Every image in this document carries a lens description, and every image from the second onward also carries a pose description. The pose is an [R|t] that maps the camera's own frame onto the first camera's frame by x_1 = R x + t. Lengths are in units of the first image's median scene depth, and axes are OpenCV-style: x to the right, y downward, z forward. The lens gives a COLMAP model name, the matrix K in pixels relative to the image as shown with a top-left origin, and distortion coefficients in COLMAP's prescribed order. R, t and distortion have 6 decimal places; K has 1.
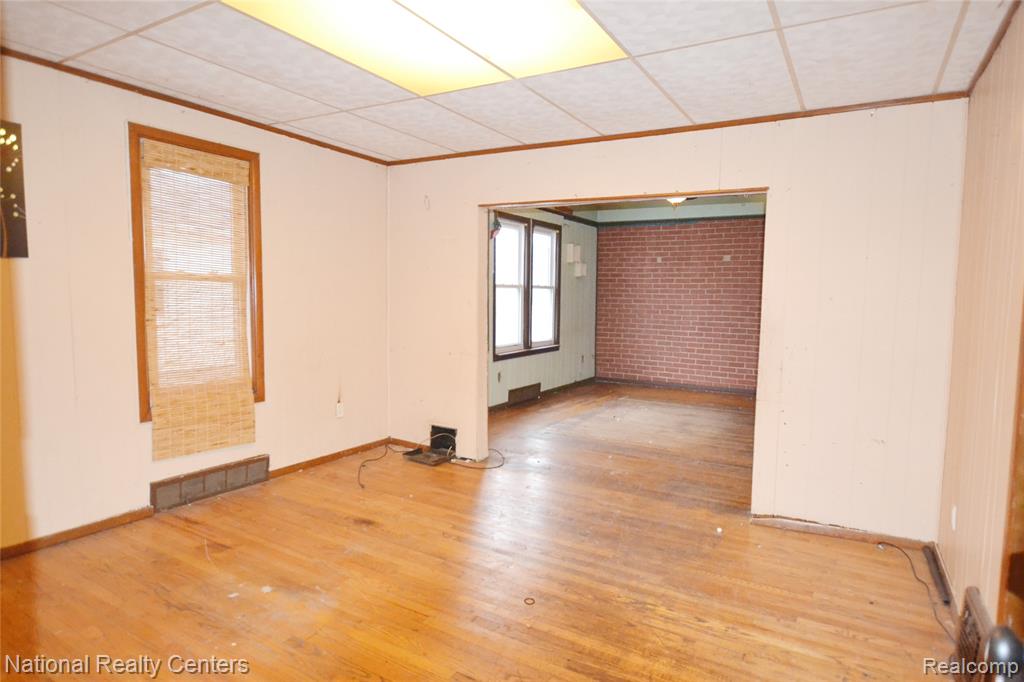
lens RADIAL K [[583.6, 0, 512.3], [0, 583.6, 337.4], [0, 0, 1]] dist [-0.008616, 0.002907]
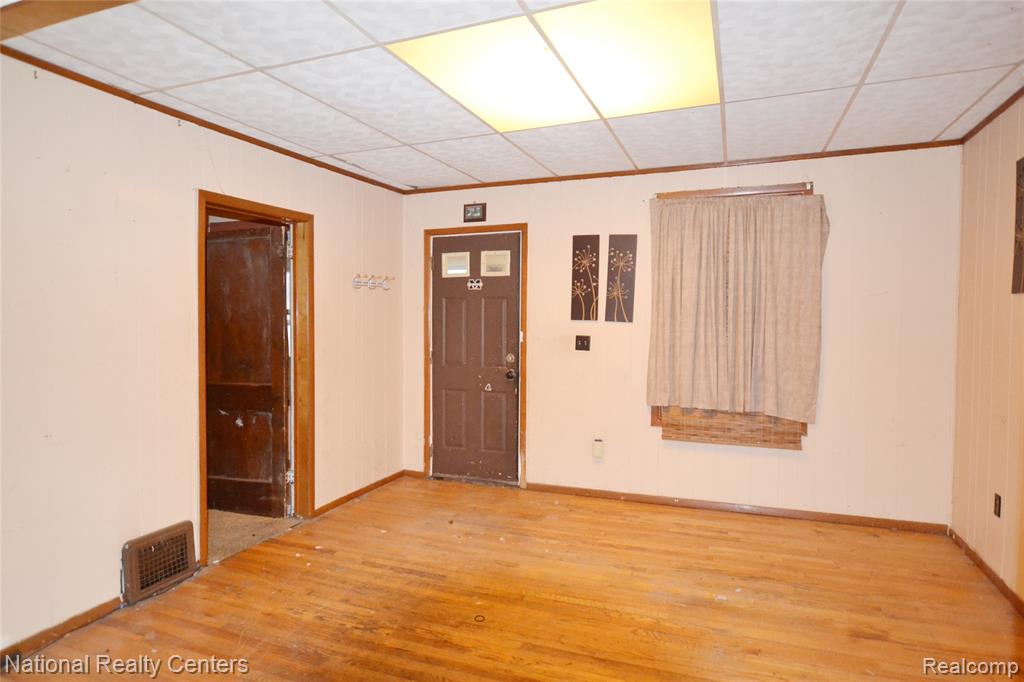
lens RADIAL K [[602.0, 0, 512.3], [0, 602.0, 332.9], [0, 0, 1]] dist [-0.021553, 0.004989]
pose [[-0.984166, -0.016558, -0.176472, 0.087250], [-0.032592, 0.995556, 0.088348, -0.075880], [0.174225, 0.092701, -0.980333, 1.041859]]
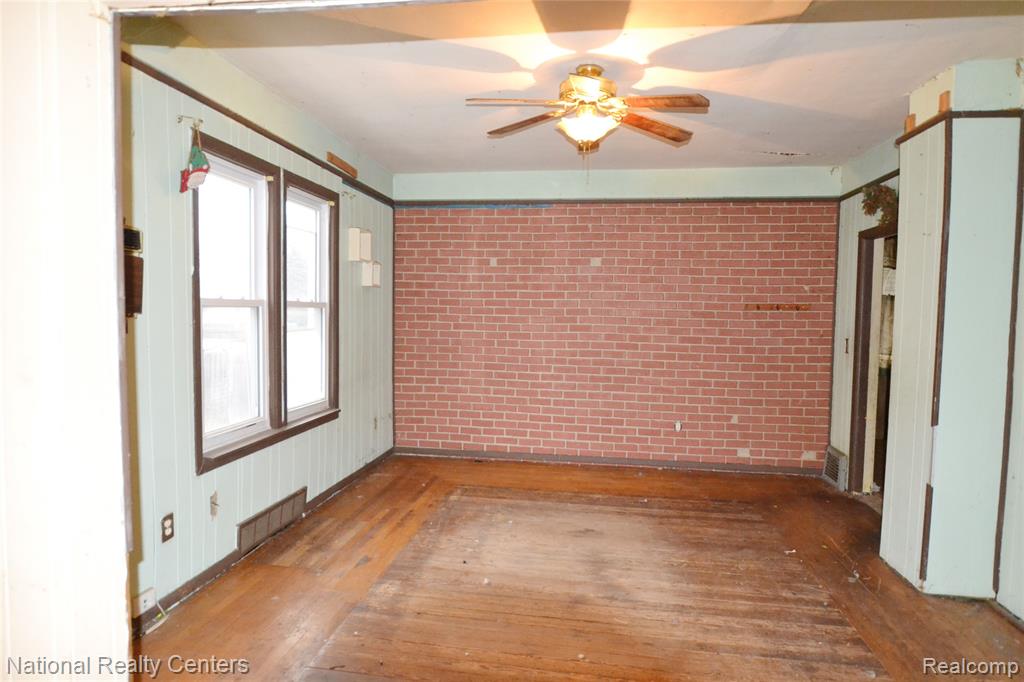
lens RADIAL K [[602.0, 0, 502.0], [0, 602.0, 344.4], [0, 0, 1]] dist [-0.021553, 0.004989]
pose [[0.926282, -0.019301, 0.376337, 0.016179], [0.024993, 0.999635, -0.010246, -0.060867], [-0.376002, 0.018896, 0.926426, 0.655761]]
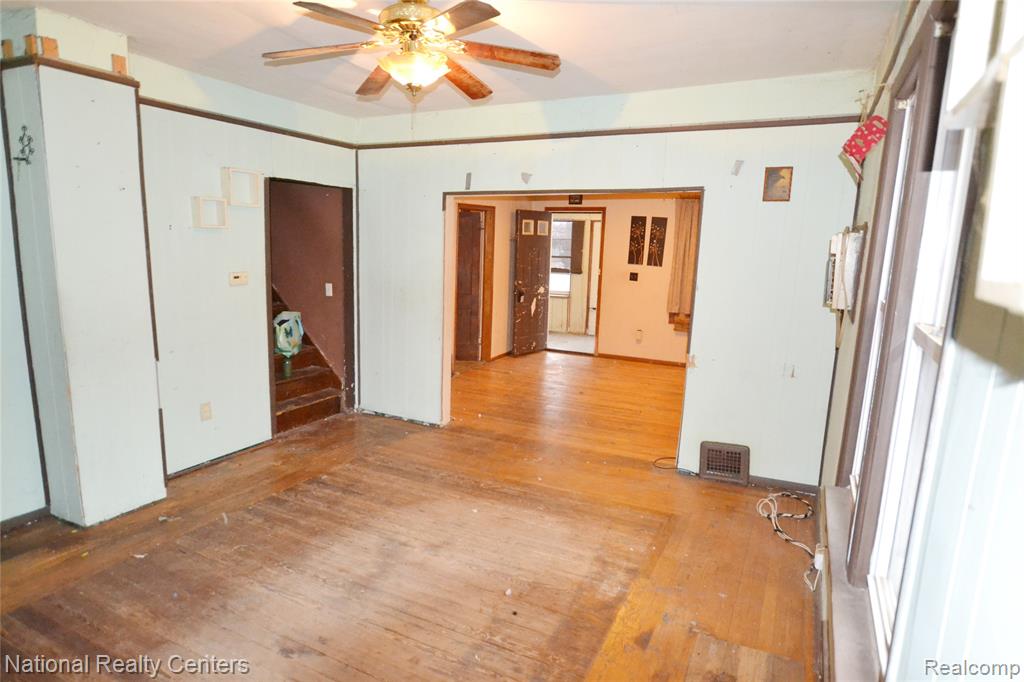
lens RADIAL K [[602.0, 0, 527.0], [0, 602.0, 347.3], [0, 0, 1]] dist [-0.021553, 0.004989]
pose [[-0.993636, -0.029253, -0.108773, 0.285039], [-0.055477, 0.967534, 0.246577, -0.186407], [0.098028, 0.251043, -0.962999, 1.773546]]
